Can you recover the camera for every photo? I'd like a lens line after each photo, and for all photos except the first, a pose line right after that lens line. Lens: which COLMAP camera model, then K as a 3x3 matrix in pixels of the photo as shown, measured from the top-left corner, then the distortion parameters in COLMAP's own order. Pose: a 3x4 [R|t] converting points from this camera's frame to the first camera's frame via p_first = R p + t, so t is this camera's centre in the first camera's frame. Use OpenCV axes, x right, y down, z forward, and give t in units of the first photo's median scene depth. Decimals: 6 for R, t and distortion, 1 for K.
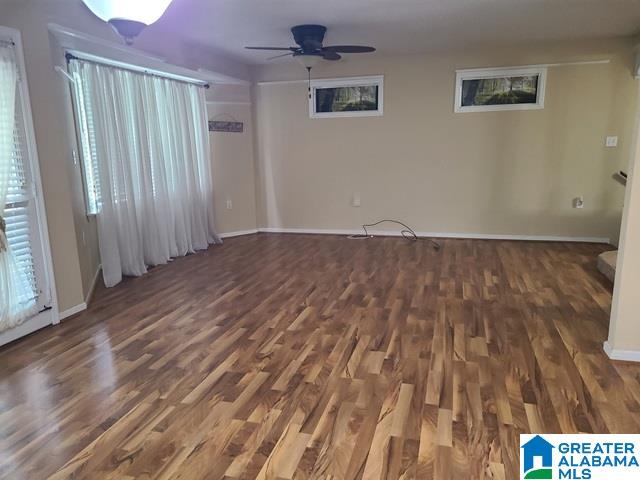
lens RADIAL K [[477.4, 0, 318.7], [0, 477.4, 242.5], [0, 0, 1]] dist [0.040002, -0.015029]
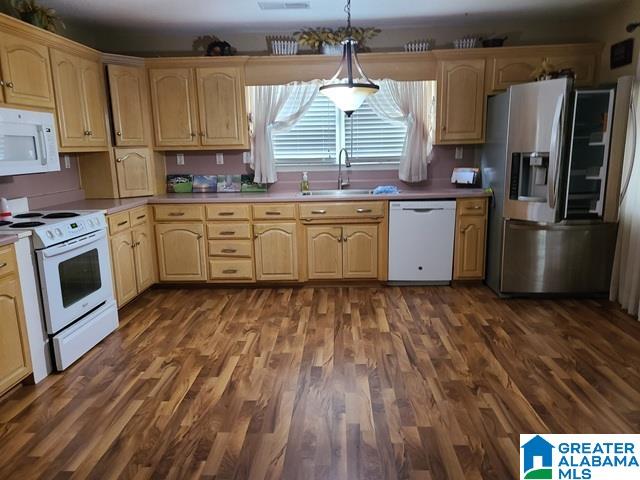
lens RADIAL K [[477.4, 0, 320.8], [0, 477.4, 245.4], [0, 0, 1]] dist [0.040002, -0.015029]
pose [[-0.969397, 0.089117, -0.228754, 0.171932], [-0.009850, 0.916919, 0.398953, -0.267547], [0.245302, 0.388997, -0.887980, 1.223312]]
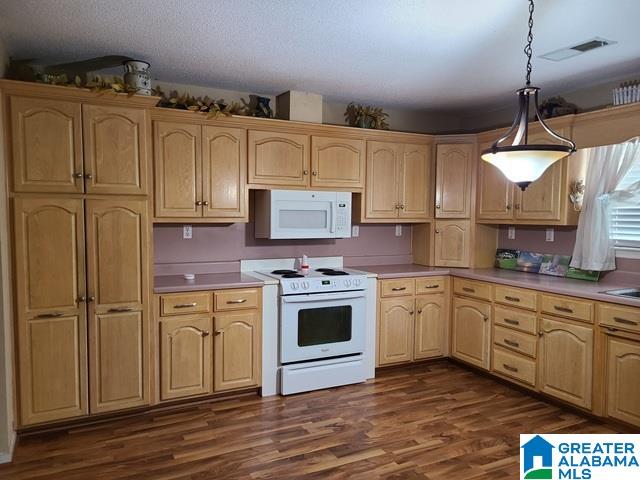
lens RADIAL K [[477.4, 0, 319.3], [0, 477.4, 240.5], [0, 0, 1]] dist [0.040002, -0.015029]
pose [[-0.678997, -0.024485, 0.733733, -0.427289], [0.157226, 0.971405, 0.177912, -0.221782], [-0.717108, 0.236164, -0.655731, 0.974669]]
